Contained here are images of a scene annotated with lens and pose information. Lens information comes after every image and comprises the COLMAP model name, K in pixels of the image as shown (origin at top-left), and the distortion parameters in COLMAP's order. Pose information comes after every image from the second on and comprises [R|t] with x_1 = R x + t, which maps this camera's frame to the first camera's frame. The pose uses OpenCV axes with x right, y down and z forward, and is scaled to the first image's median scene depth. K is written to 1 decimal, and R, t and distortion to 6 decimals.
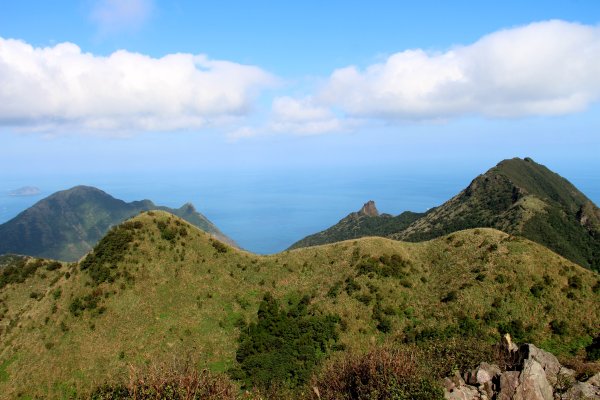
lens RADIAL K [[526.3, 0, 300.0], [0, 526.3, 200.0], [0, 0, 1]] dist [-0.163625, 0.175320]
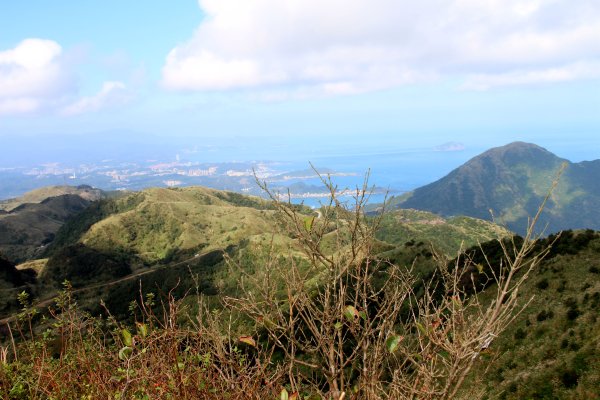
lens RADIAL K [[614.2, 0, 300.0], [0, 614.2, 200.0], [0, 0, 1]] dist [-0.100793, 0.277653]
pose [[0.746432, 0.063546, -0.662421, -0.190488], [-0.017747, 0.996977, 0.075641, -0.013288], [0.665225, -0.044705, 0.745303, -0.170889]]
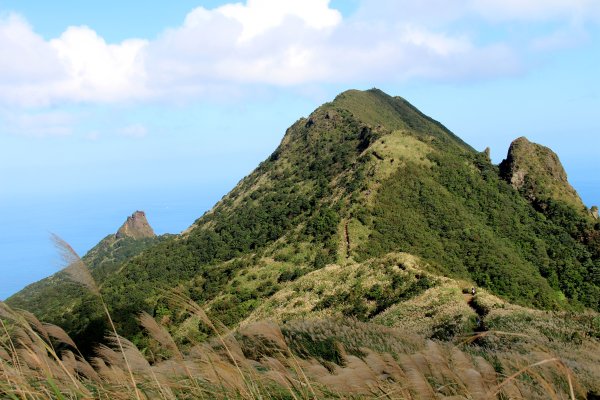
lens RADIAL K [[749.4, 0, 300.5], [0, 749.4, 214.4], [0, 0, 1]] dist [0.061051, 0.038051]
pose [[0.963684, -0.051154, 0.262099, 0.551688], [0.058315, 0.998106, -0.019610, 0.182101], [-0.260600, 0.034182, 0.964842, 1.125704]]
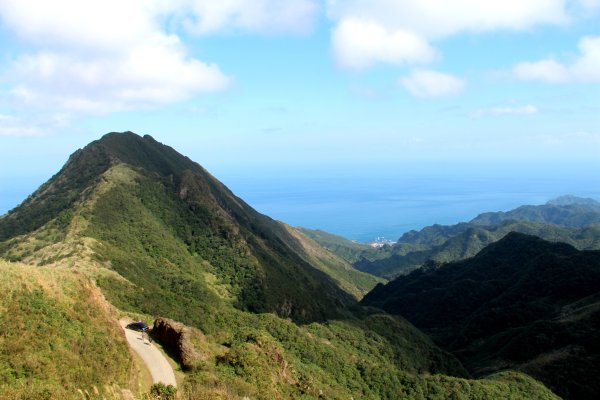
lens RADIAL K [[497.4, 0, 295.9], [0, 497.4, 200.5], [0, 0, 1]] dist [-0.180176, 0.138292]
pose [[0.817260, -0.046135, 0.574419, 0.657265], [0.051458, 0.998651, 0.006996, 0.143185], [-0.573967, 0.023841, 0.818531, 0.685520]]
